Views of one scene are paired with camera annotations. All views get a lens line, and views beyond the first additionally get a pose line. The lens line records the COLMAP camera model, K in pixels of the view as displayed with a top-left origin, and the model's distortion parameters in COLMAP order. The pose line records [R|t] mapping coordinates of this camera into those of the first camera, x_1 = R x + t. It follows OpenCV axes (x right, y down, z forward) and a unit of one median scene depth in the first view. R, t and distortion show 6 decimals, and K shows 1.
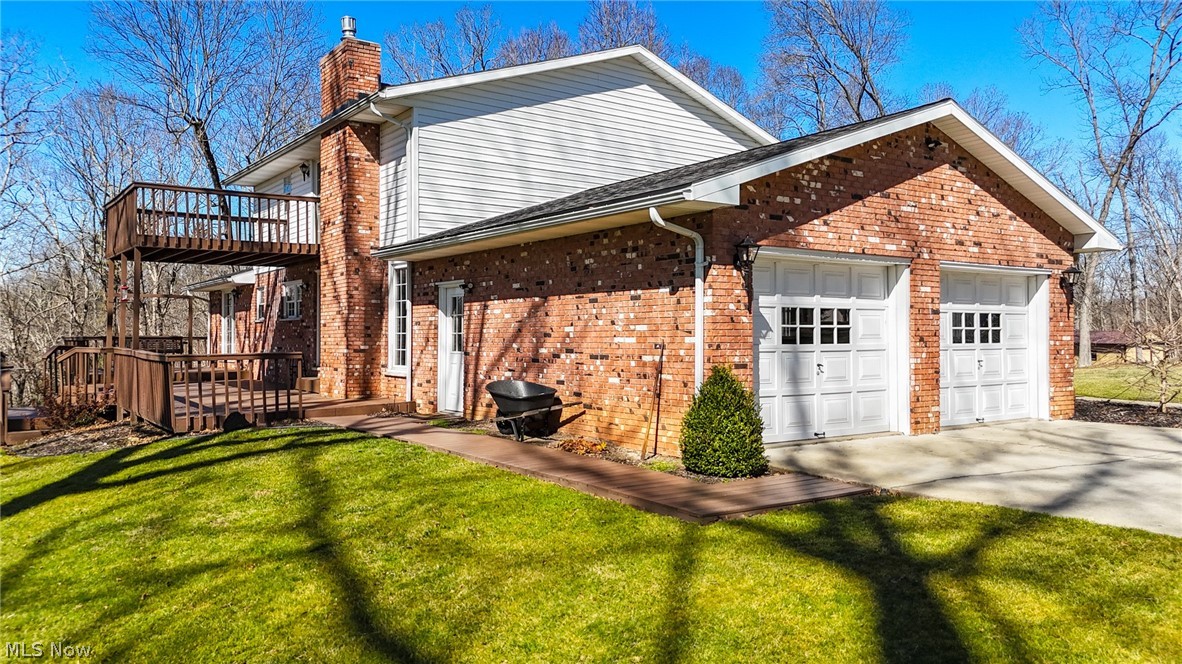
lens RADIAL K [[847.8, 0, 589.4], [0, 847.8, 333.7], [0, 0, 1]] dist [0.027514, -0.013367]
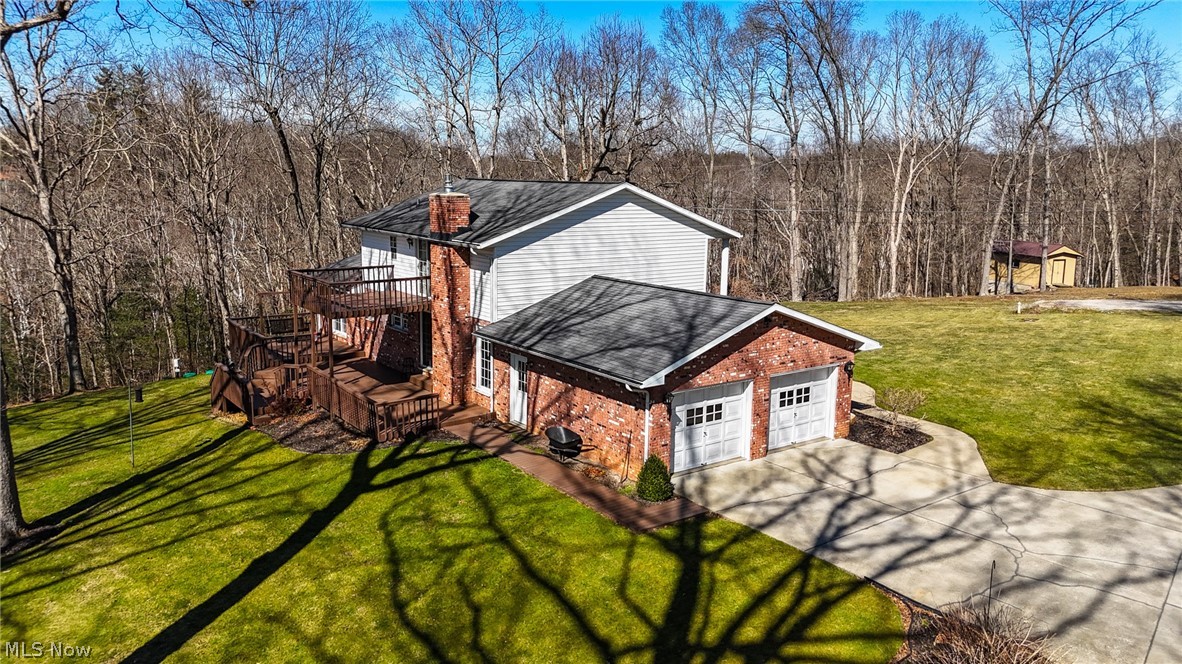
lens RADIAL K [[847.8, 0, 591.7], [0, 847.8, 330.3], [0, 0, 1]] dist [0.027514, -0.013367]
pose [[0.999773, 0.012366, 0.017345, -0.047075], [-0.015249, 0.984019, 0.177408, -0.524981], [-0.014874, -0.177632, 0.983985, -0.930191]]
